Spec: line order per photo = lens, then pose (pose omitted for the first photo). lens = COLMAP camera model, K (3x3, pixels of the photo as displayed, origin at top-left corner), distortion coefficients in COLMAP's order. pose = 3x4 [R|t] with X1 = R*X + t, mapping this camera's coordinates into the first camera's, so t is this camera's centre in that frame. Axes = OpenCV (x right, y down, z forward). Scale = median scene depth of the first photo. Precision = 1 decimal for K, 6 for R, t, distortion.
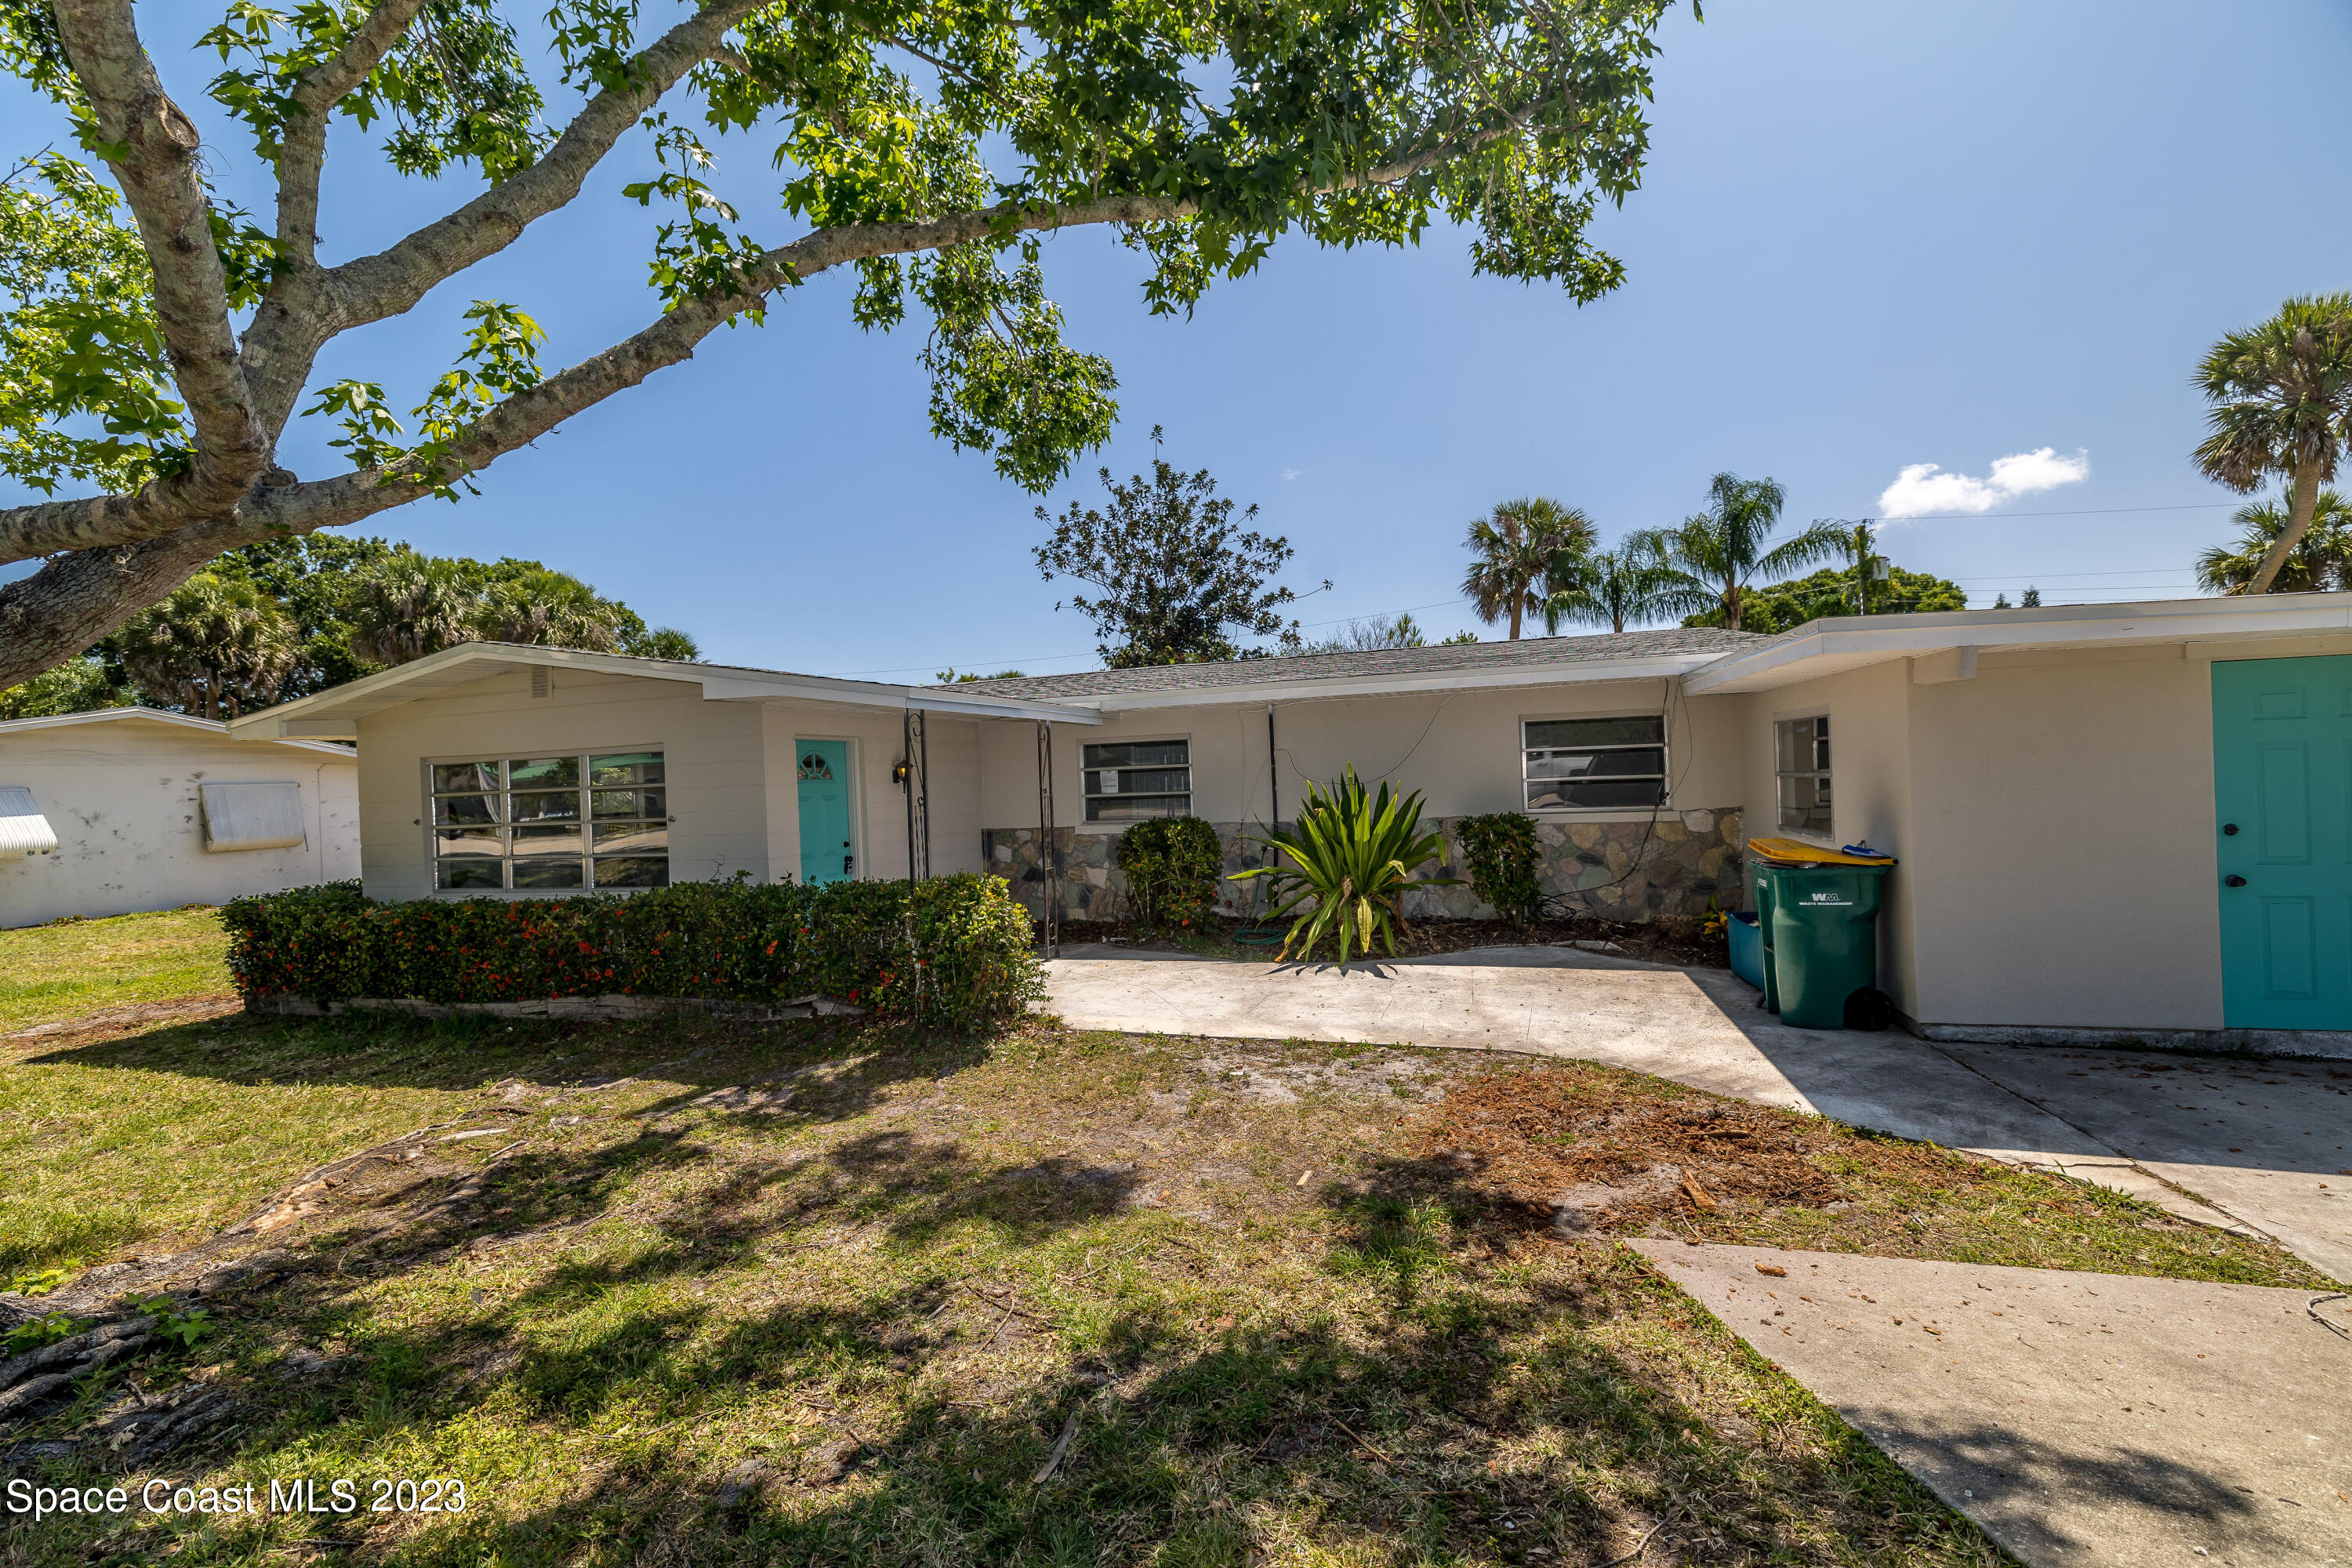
lens RADIAL K [[976.2, 0, 1176.0], [0, 976.2, 784.0], [0, 0, 1]] dist [0.001092, 0.000419]
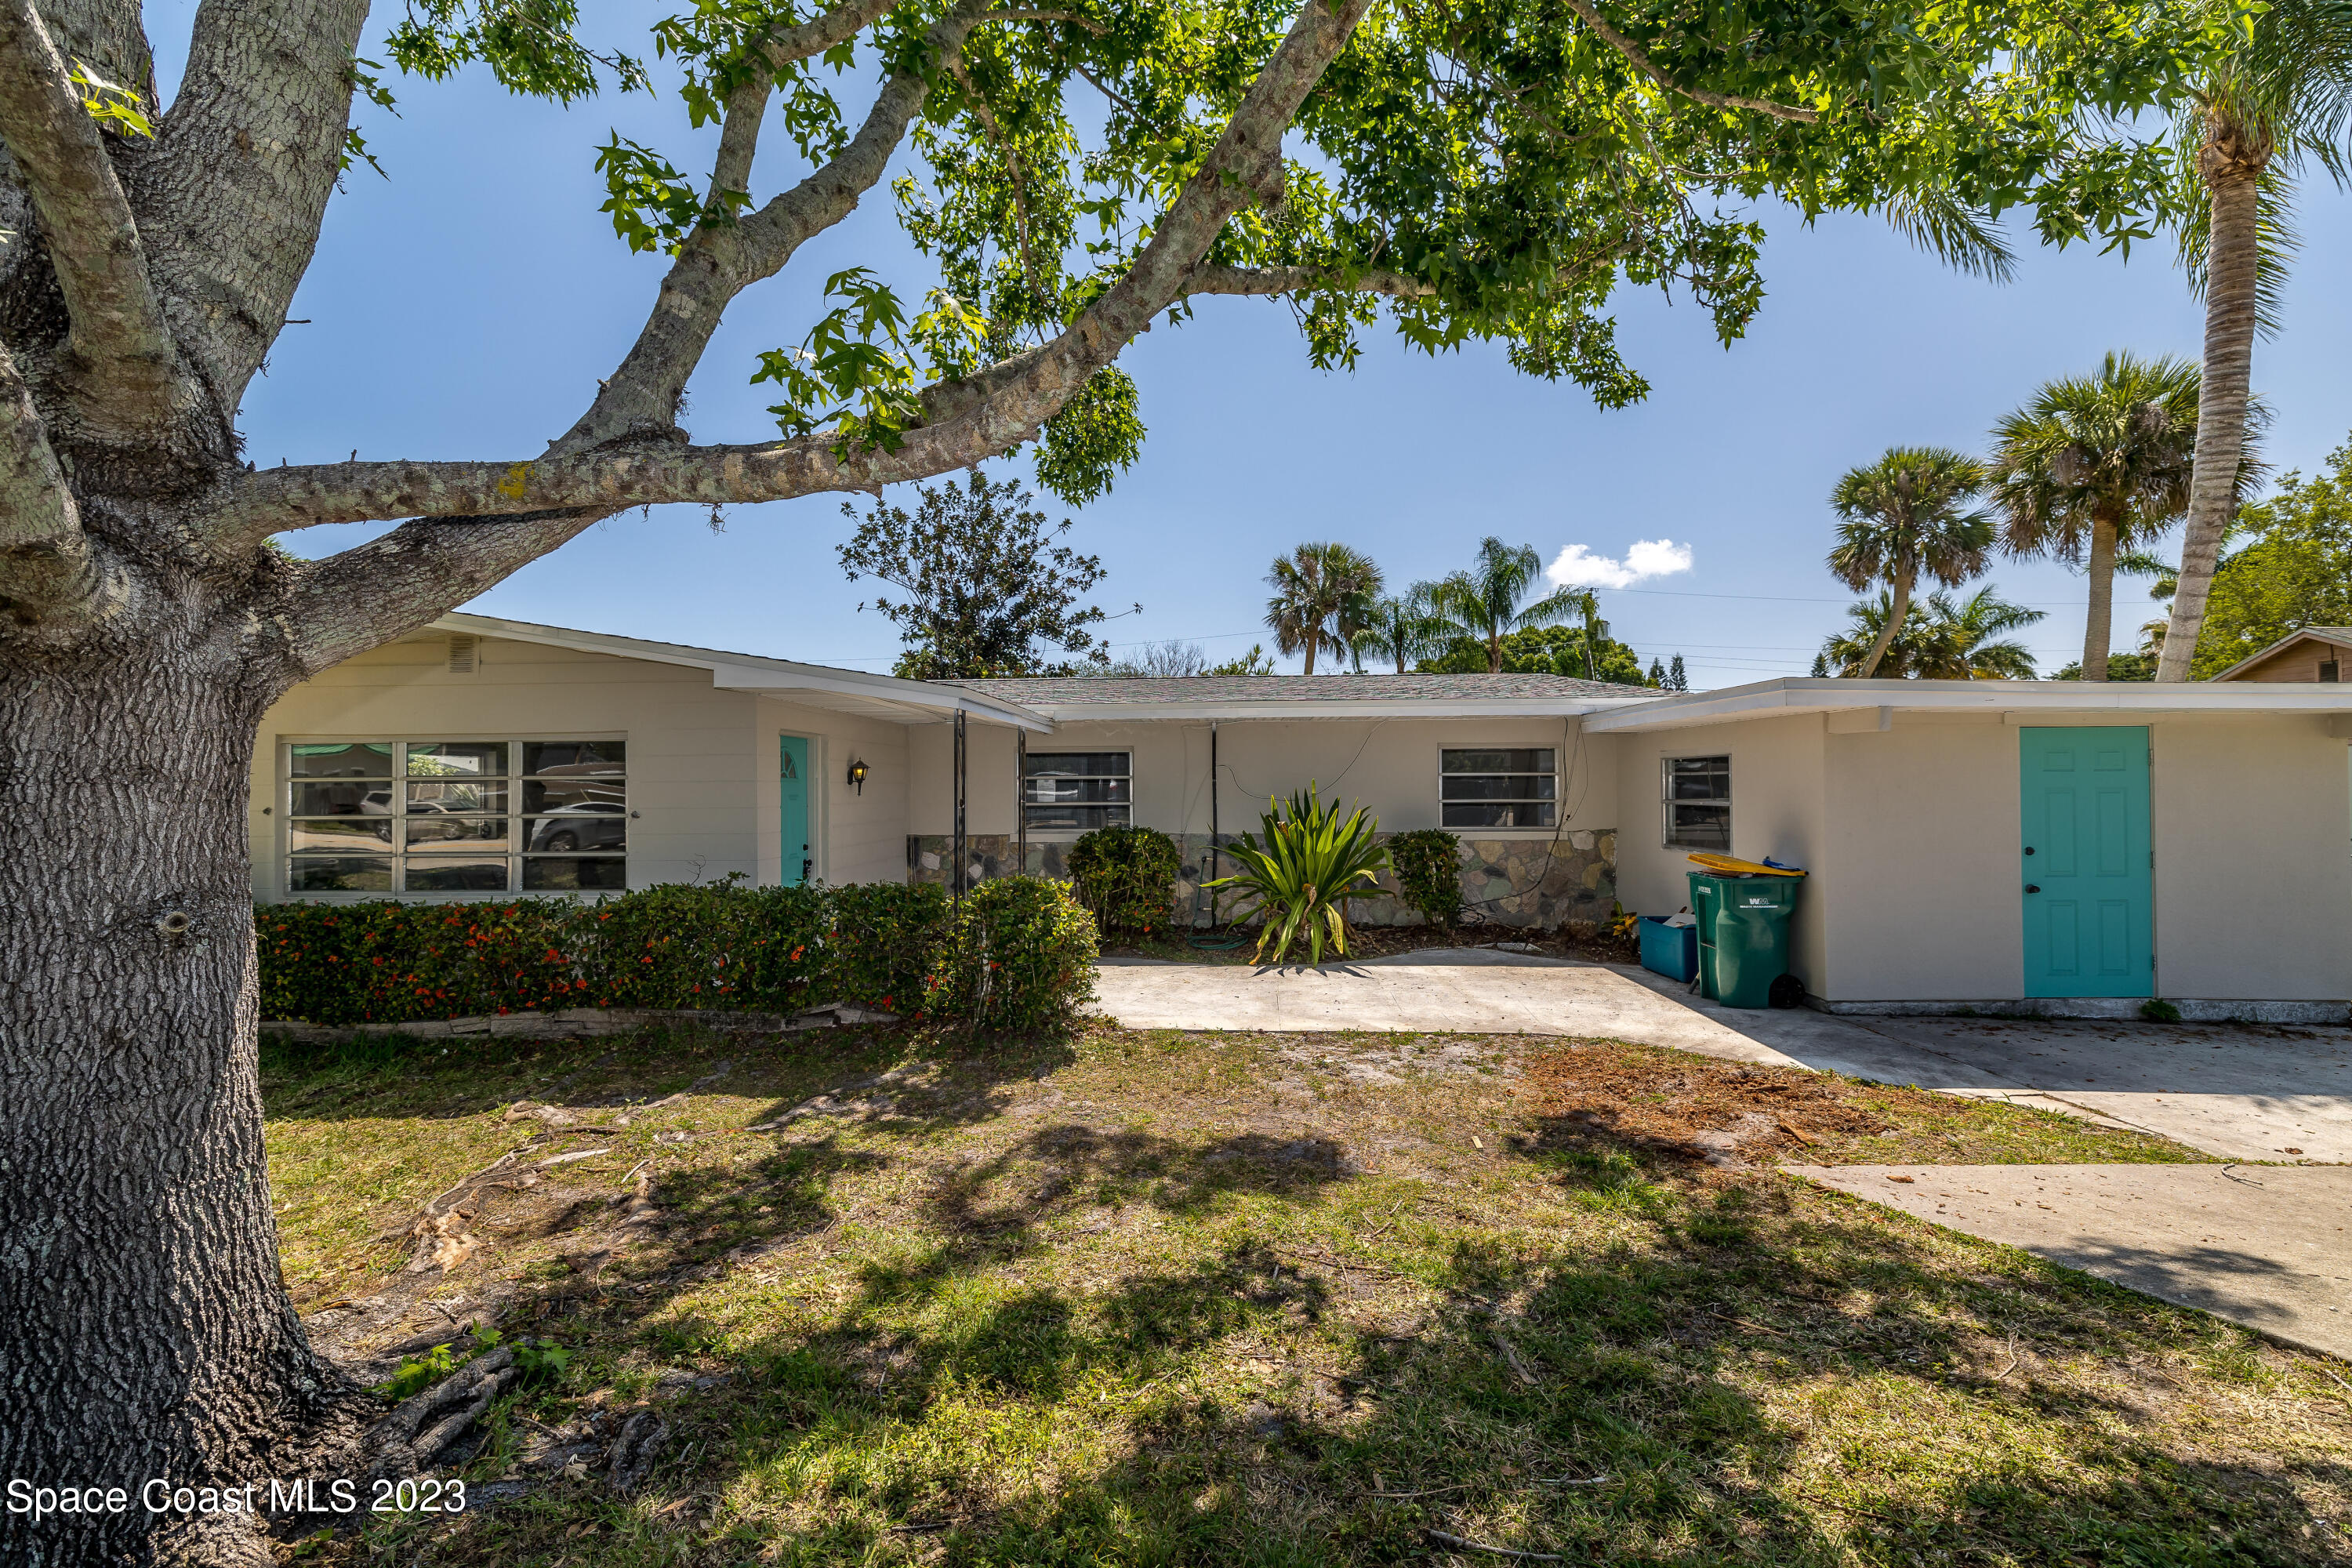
lens RADIAL K [[976.2, 0, 1176.0], [0, 976.2, 784.0], [0, 0, 1]] dist [0.001092, 0.000419]
pose [[0.967590, 0.034072, 0.250216, -0.239655], [-0.029789, 0.999338, -0.020883, 0.009850], [-0.250761, 0.012753, 0.967965, -0.009168]]
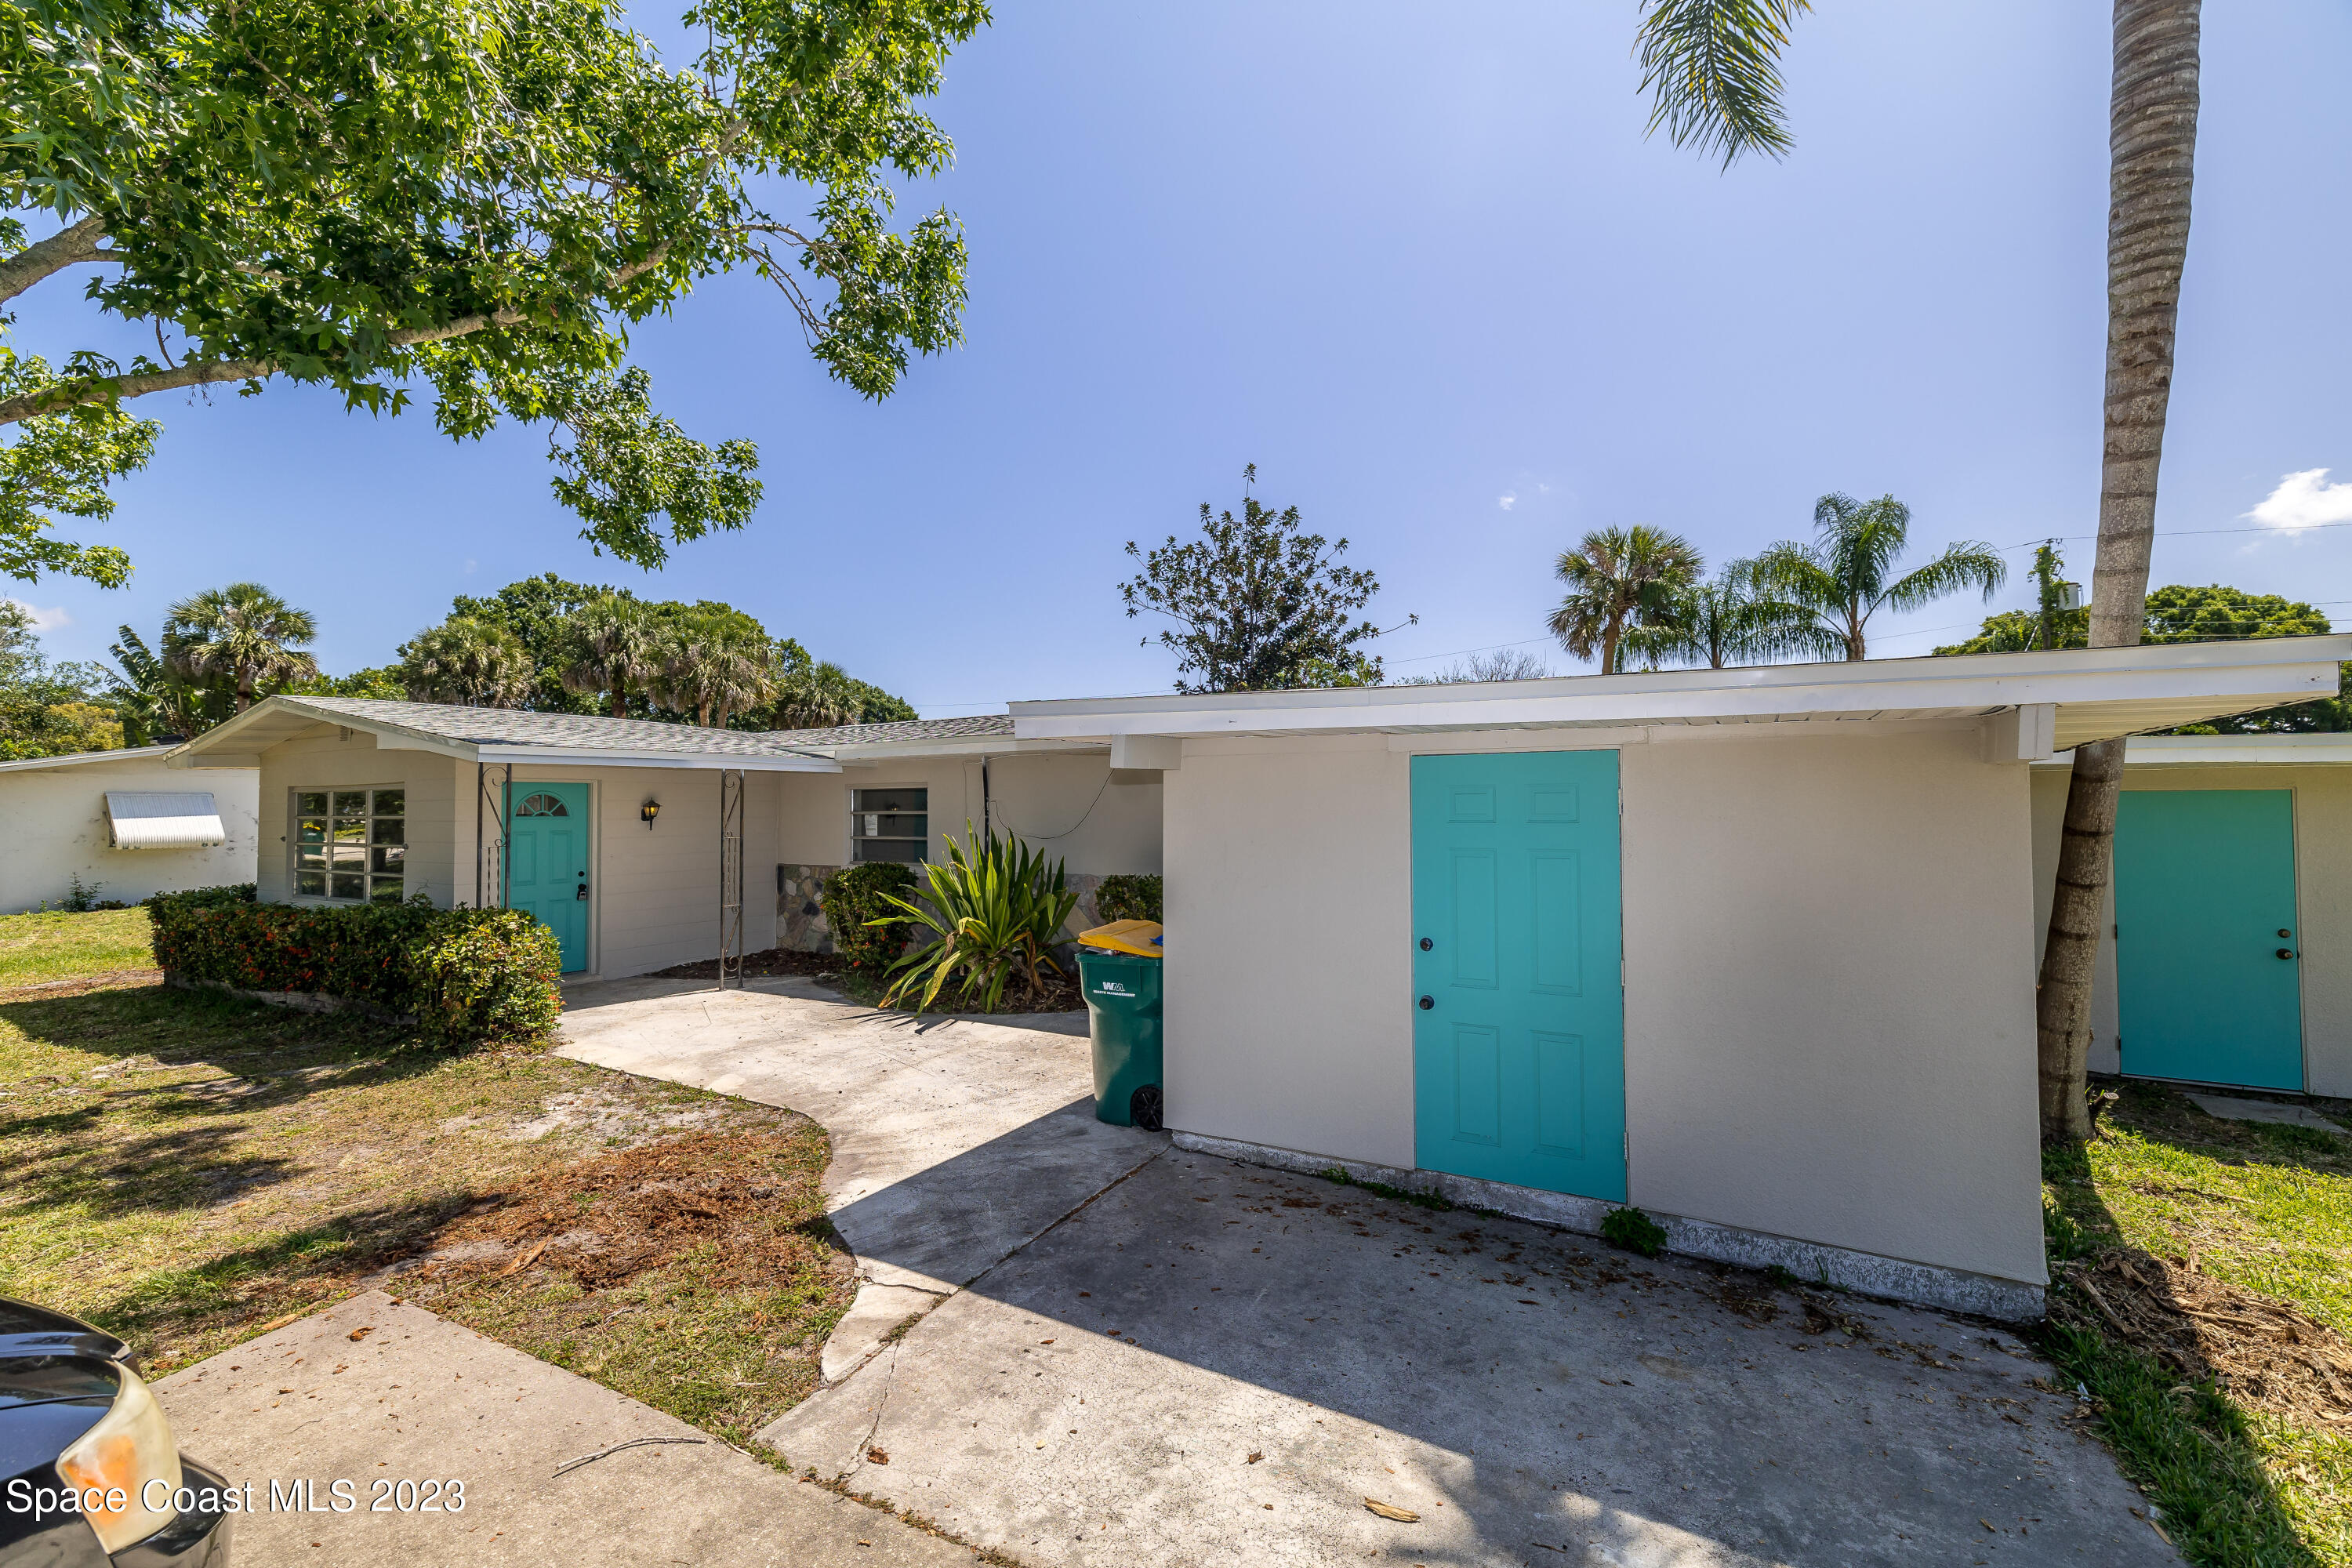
lens RADIAL K [[973.0, 0, 1176.0], [0, 973.0, 784.0], [0, 0, 1]] dist [0.002039, 0.000113]
pose [[0.975026, 0.029318, -0.220146, 0.613568], [-0.035312, 0.999104, -0.023338, -0.042952], [0.219265, 0.030529, 0.975188, 0.043412]]
